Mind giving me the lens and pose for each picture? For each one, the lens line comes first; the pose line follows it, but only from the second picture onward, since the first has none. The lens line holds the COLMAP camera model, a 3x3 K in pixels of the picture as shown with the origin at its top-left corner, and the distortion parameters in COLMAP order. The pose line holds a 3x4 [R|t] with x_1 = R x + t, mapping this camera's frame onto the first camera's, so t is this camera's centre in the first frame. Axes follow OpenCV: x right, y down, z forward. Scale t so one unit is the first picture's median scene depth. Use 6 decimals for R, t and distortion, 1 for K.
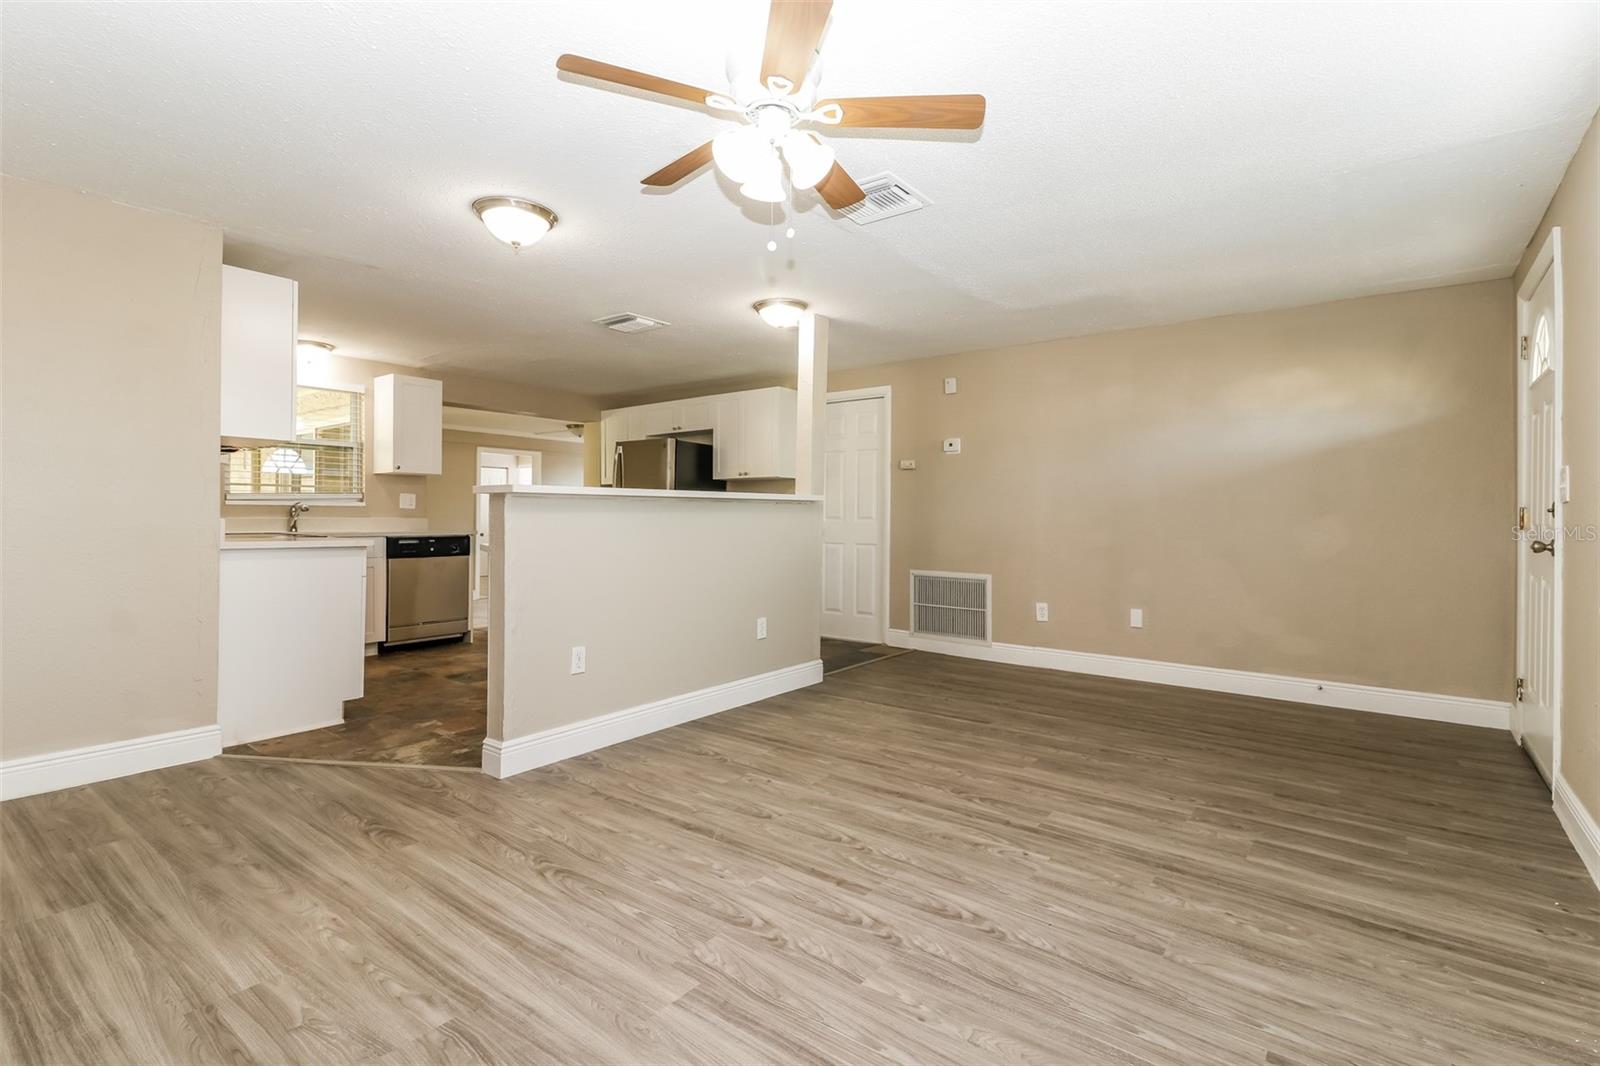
lens RADIAL K [[769.8, 0, 802.0], [0, 769.8, 526.0], [0, 0, 1]] dist [0.003996, -0.003998]
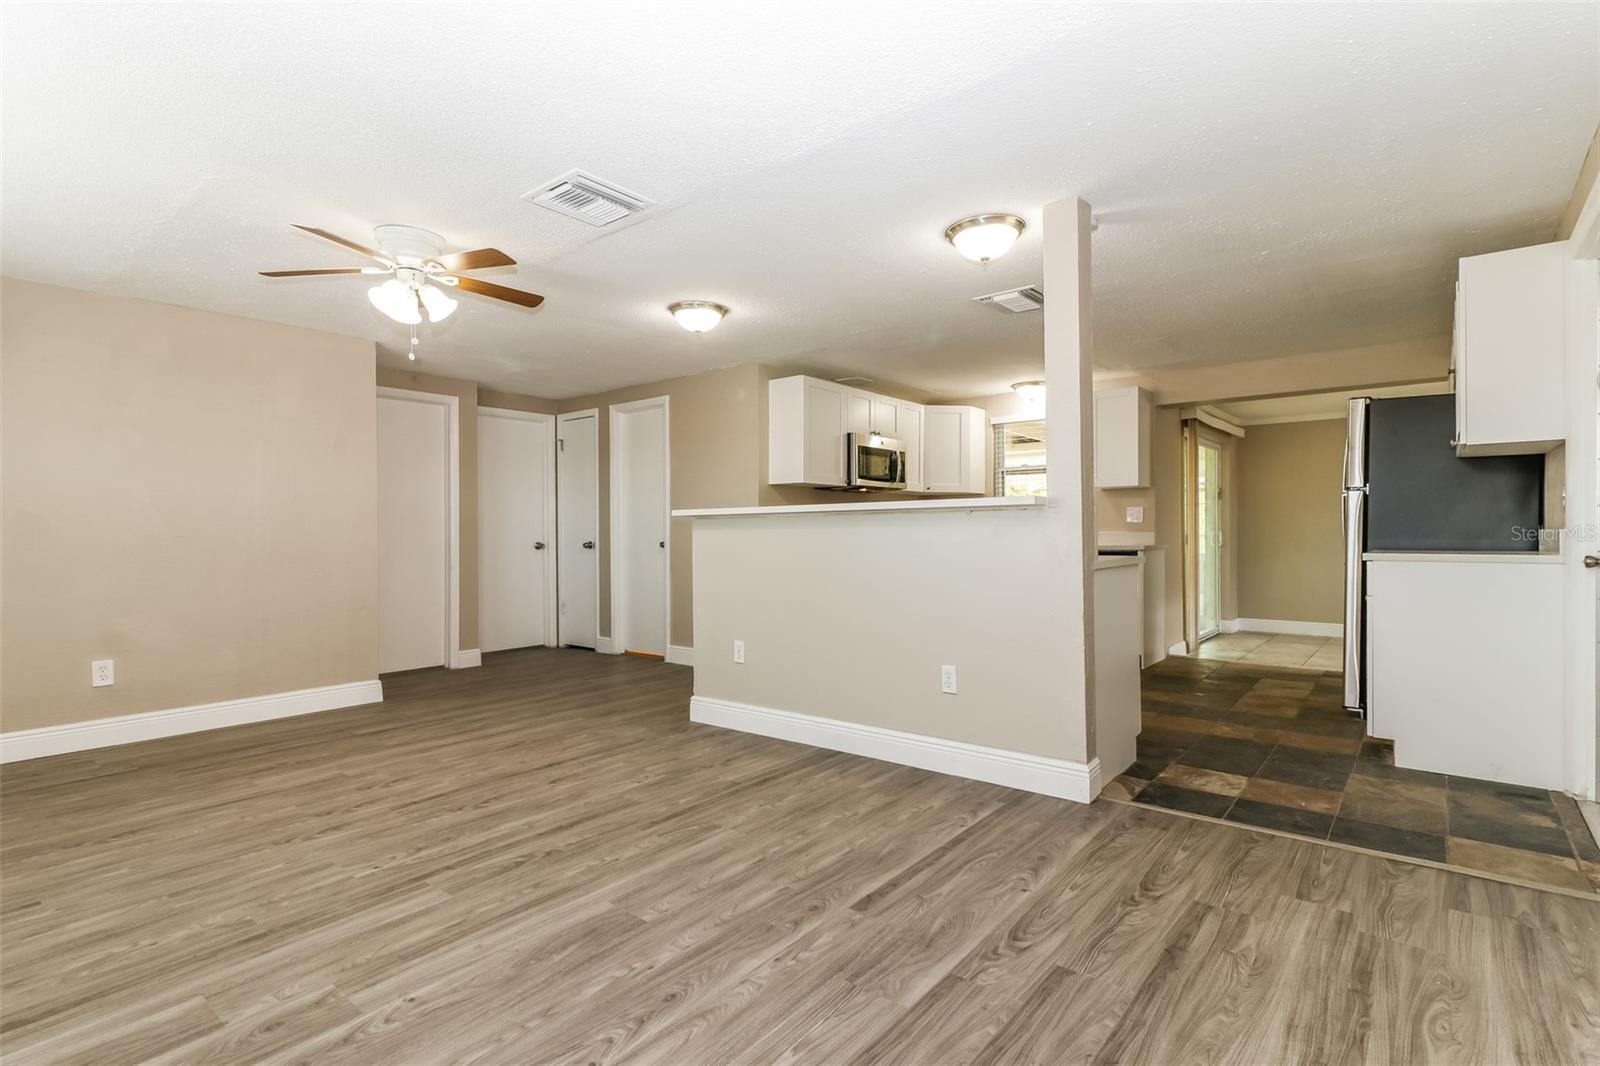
lens RADIAL K [[769.8, 0, 786.1], [0, 769.8, 530.8], [0, 0, 1]] dist [0.003996, -0.003998]
pose [[-0.037796, -0.001815, -0.999284, 1.129815], [-0.000753, 0.999998, -0.001788, -0.016638], [0.999285, 0.000685, -0.037797, 1.382994]]
